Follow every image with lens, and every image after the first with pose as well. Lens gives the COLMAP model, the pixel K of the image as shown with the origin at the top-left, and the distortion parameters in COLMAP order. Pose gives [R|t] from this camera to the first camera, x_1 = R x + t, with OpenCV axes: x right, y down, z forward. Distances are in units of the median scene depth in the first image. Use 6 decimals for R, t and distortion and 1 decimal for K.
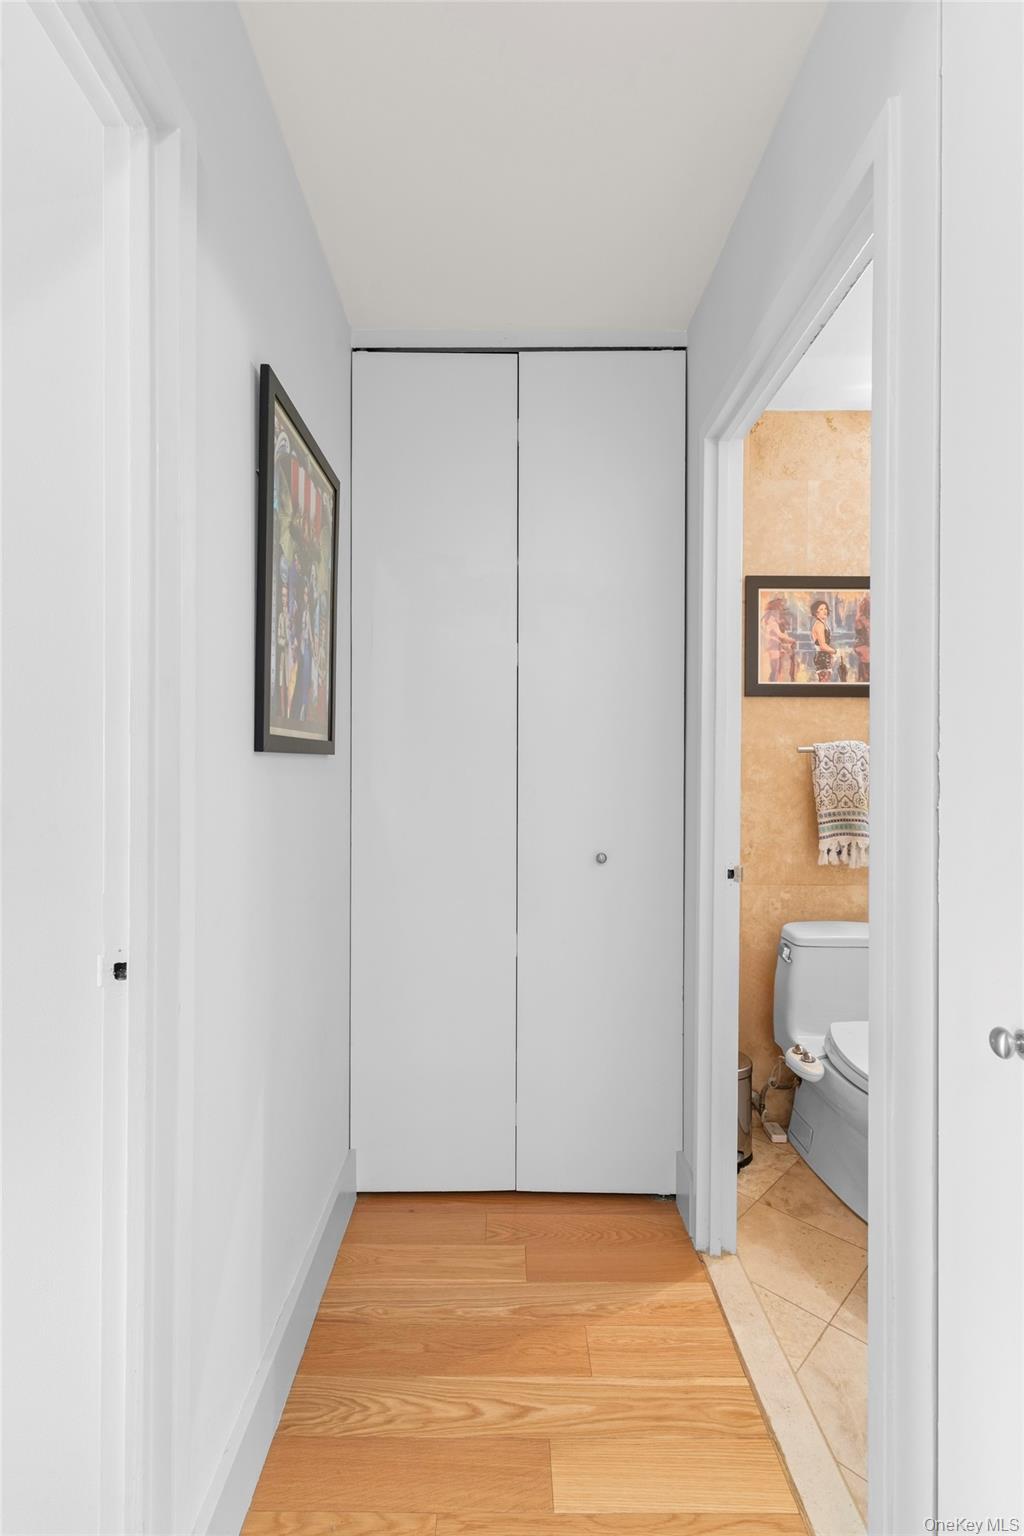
lens RADIAL K [[734.4, 0, 516.5], [0, 734.4, 758.0], [0, 0, 1]] dist [0.004324, 0.000393]
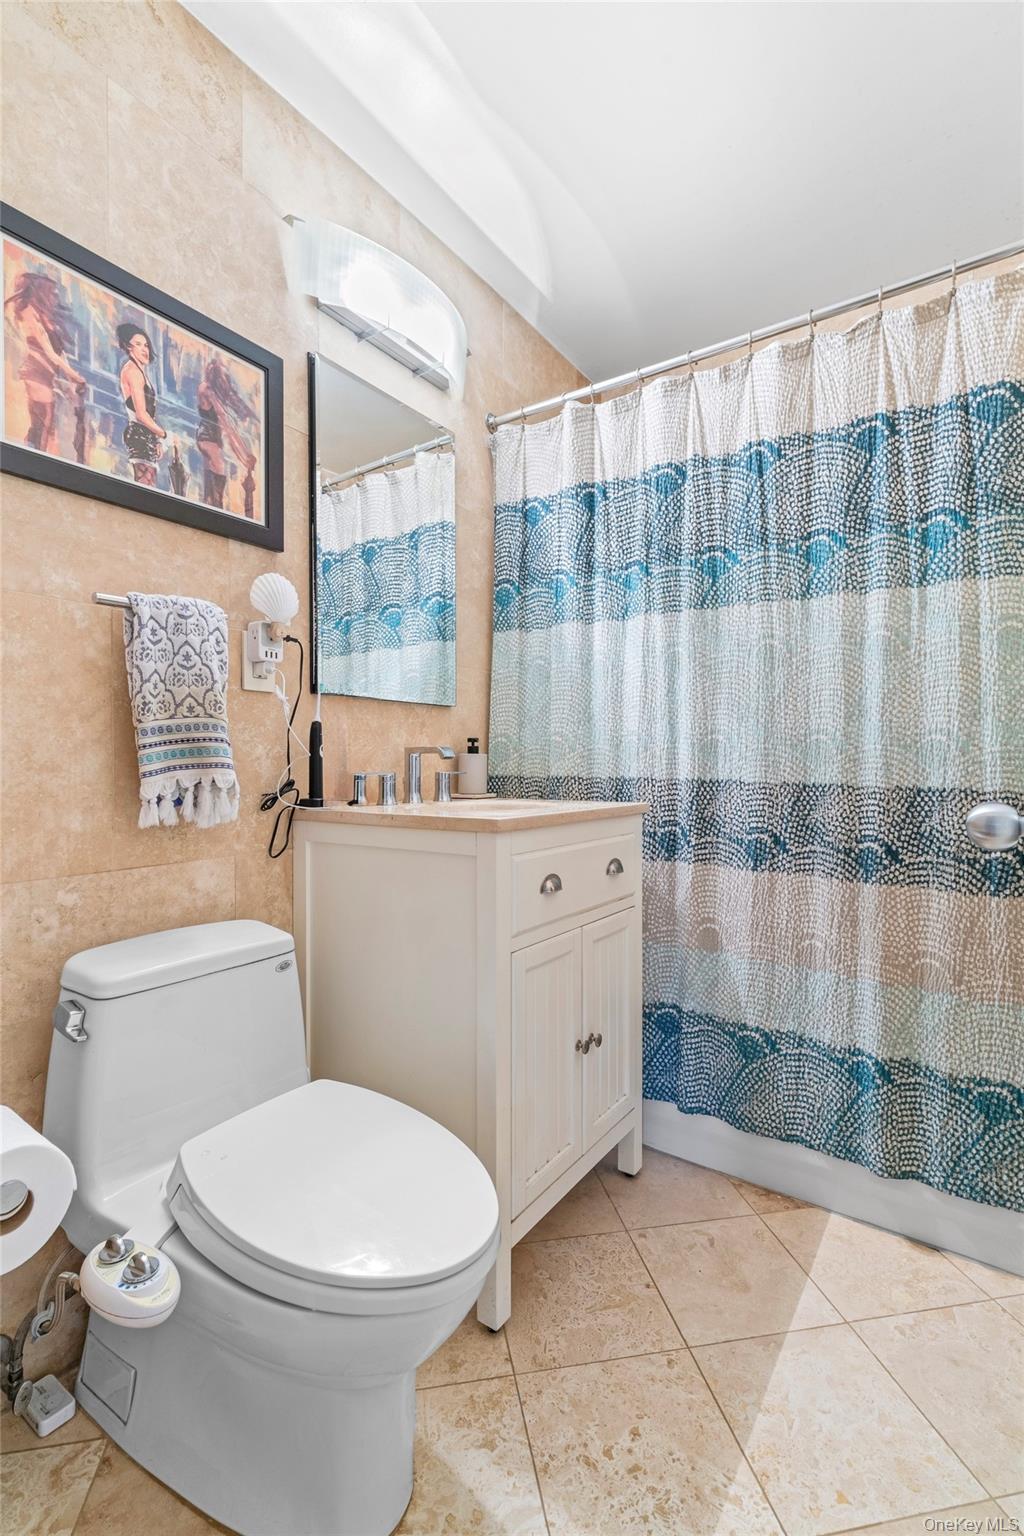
lens RADIAL K [[734.4, 0, 516.5], [0, 734.4, 758.0], [0, 0, 1]] dist [0.004324, 0.000393]
pose [[0.598533, -0.011317, 0.801019, 0.153466], [-0.003205, 0.999858, 0.016520, 0.084916], [-0.801092, -0.012455, 0.598412, 0.469687]]
